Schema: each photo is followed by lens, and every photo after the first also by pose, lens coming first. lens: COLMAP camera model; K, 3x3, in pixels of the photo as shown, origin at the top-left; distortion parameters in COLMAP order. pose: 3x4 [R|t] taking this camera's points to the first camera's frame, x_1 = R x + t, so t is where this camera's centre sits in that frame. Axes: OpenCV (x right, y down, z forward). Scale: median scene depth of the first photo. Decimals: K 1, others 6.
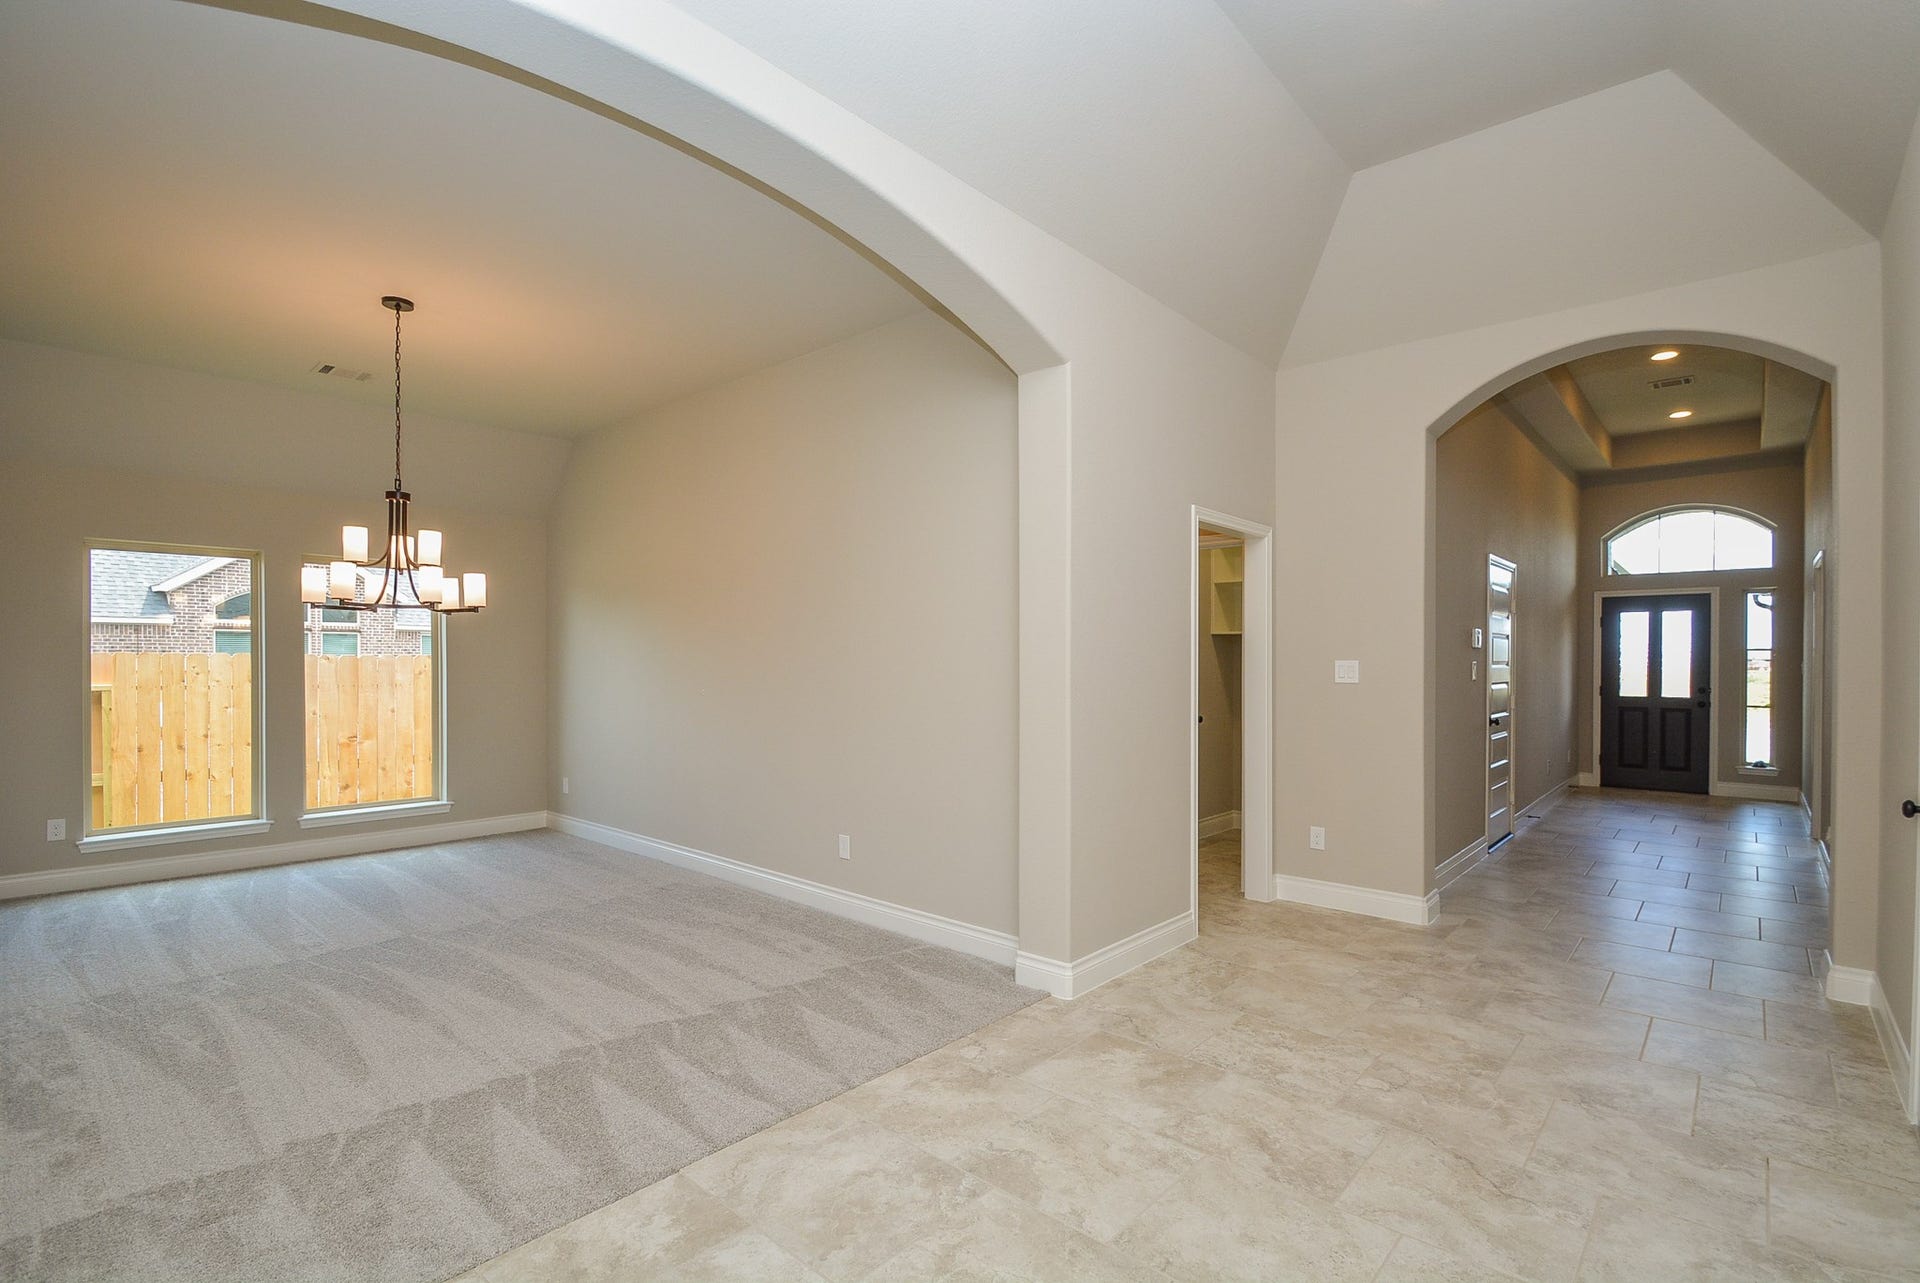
lens RADIAL K [[869.2, 0, 971.4], [0, 869.2, 667.8], [0, 0, 1]] dist [0.011349, -0.016989]
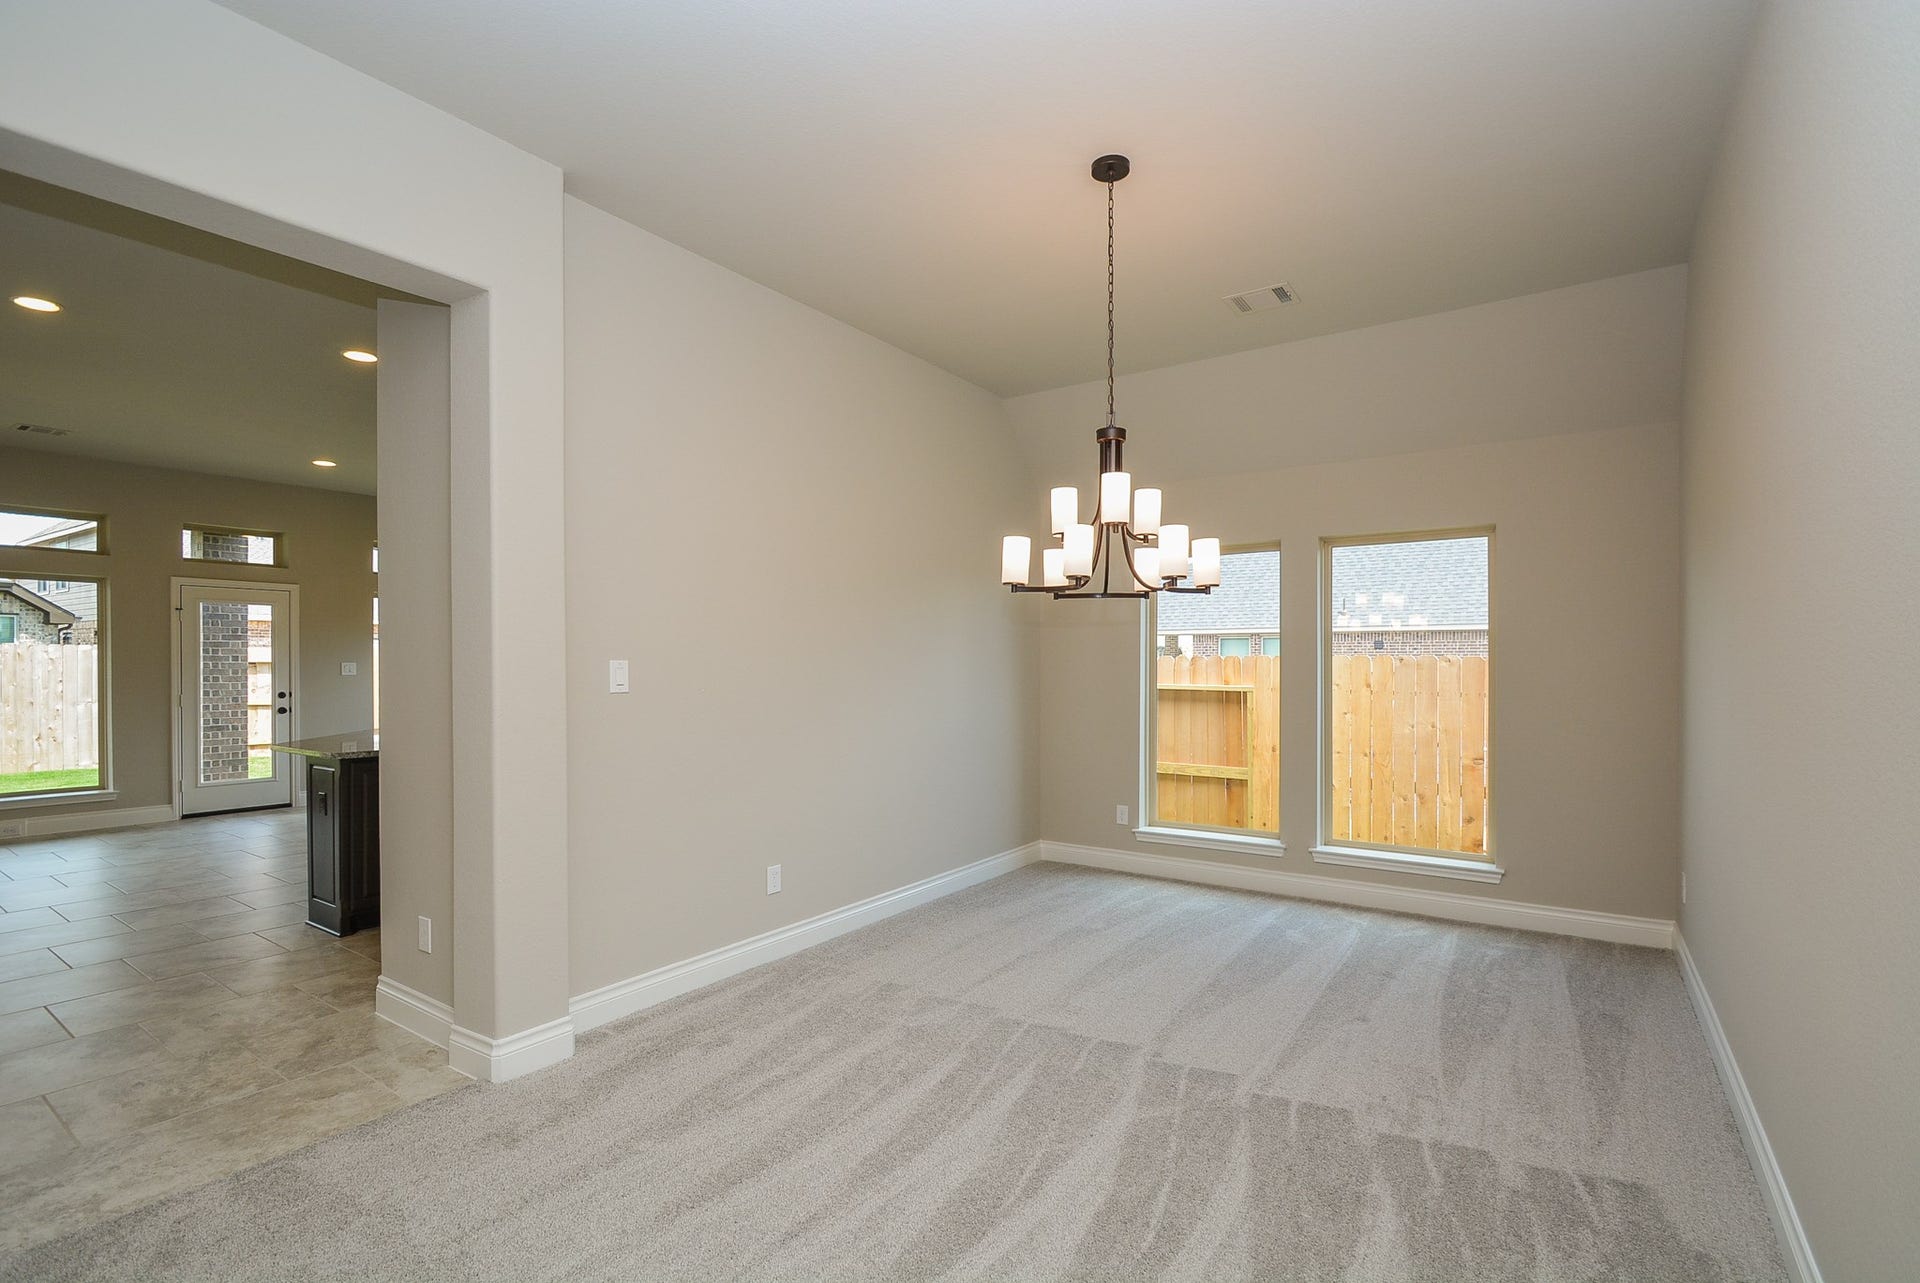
lens RADIAL K [[869.2, 0, 971.4], [0, 869.2, 667.8], [0, 0, 1]] dist [0.011349, -0.016989]
pose [[0.131762, -0.000654, -0.991281, 0.036507], [-0.006619, 0.999977, -0.001539, -0.000100], [0.991259, 0.006764, 0.131754, 0.686637]]
